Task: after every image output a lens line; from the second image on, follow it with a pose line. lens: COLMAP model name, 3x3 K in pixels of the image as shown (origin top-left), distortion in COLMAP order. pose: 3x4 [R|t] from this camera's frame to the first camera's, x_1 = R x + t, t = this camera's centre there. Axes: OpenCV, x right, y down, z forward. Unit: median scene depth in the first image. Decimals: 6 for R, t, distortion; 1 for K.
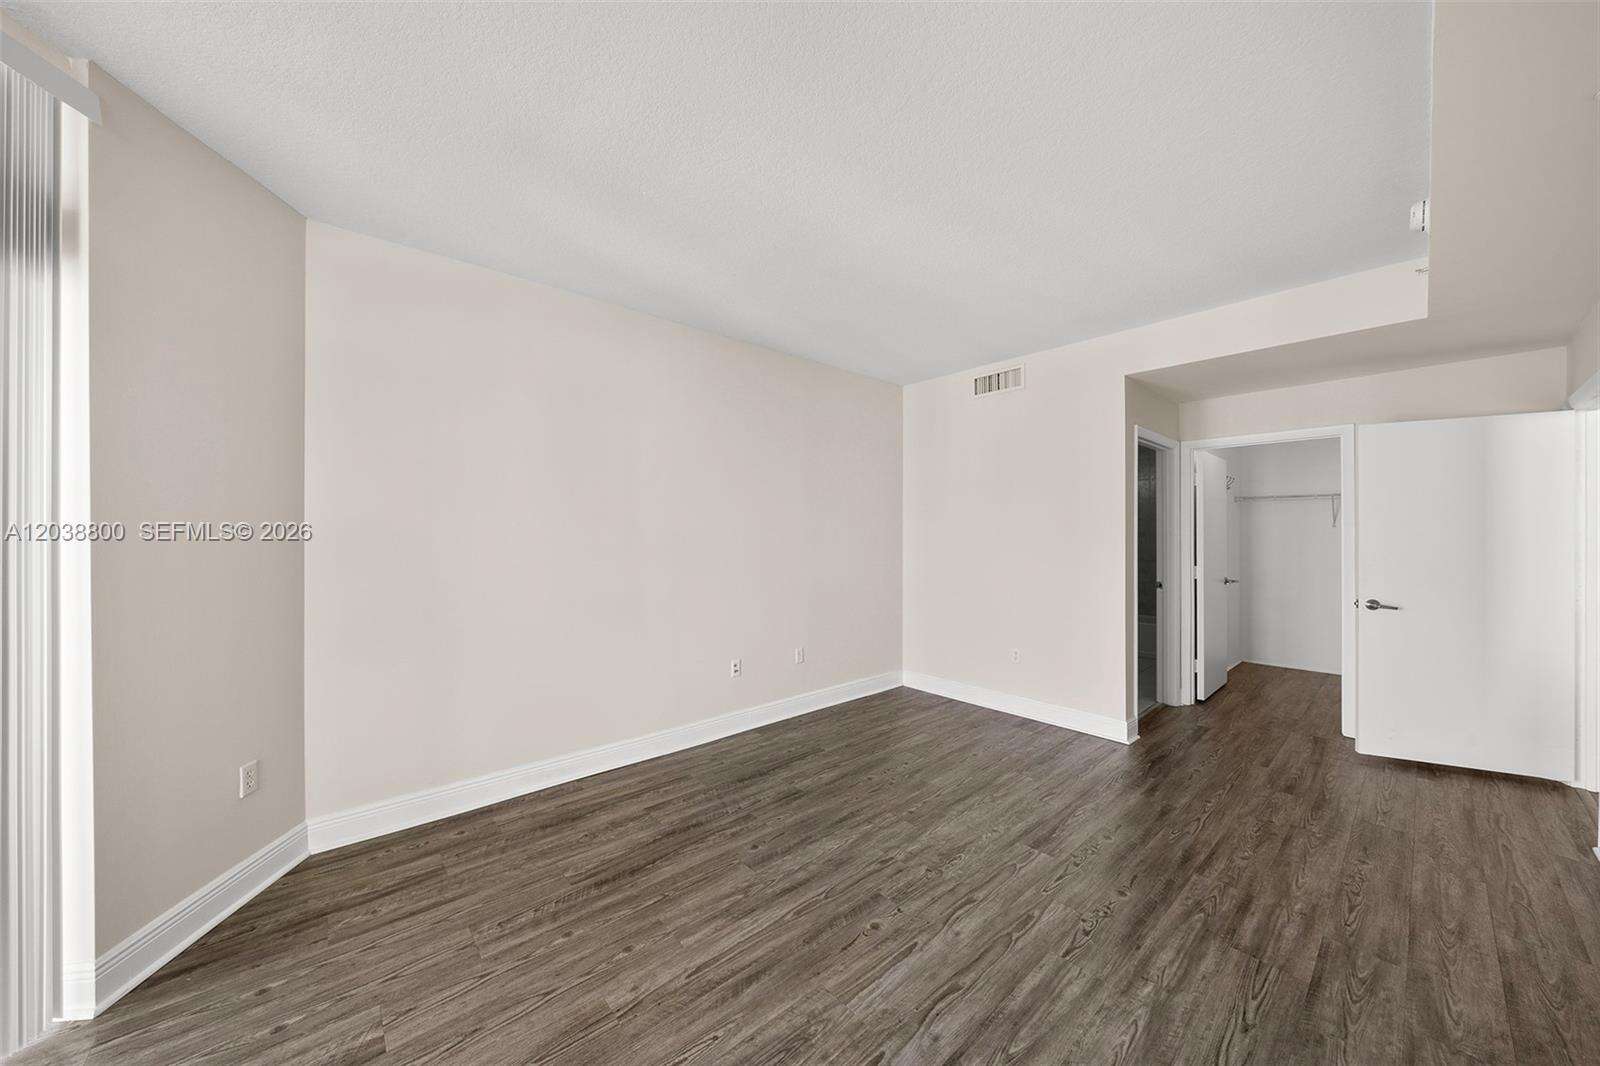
lens RADIAL K [[549.2, 0, 802.4], [0, 549.2, 536.8], [0, 0, 1]] dist [-0.006663, 0.000952]
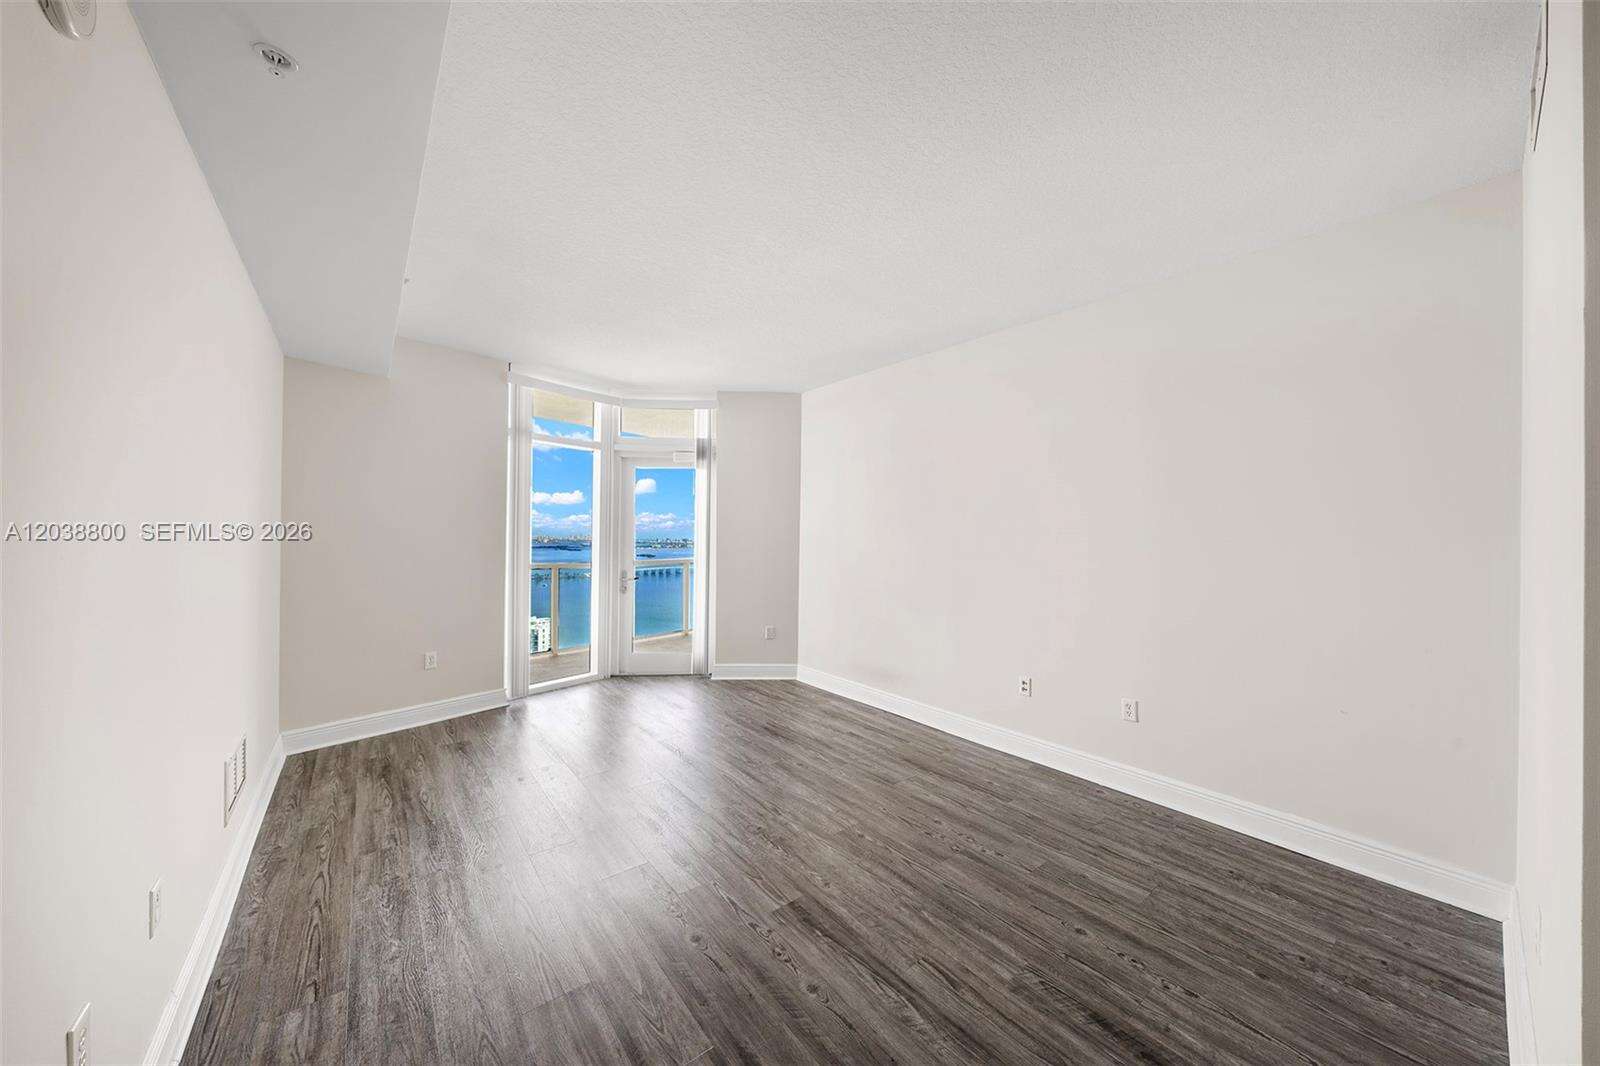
lens RADIAL K [[549.2, 0, 791.3], [0, 549.2, 528.2], [0, 0, 1]] dist [-0.006663, 0.000952]
pose [[-0.054530, -0.014193, -0.998411, 1.100159], [-0.018380, 0.999744, -0.013209, -0.006122], [0.998343, 0.017630, -0.054777, 0.887877]]
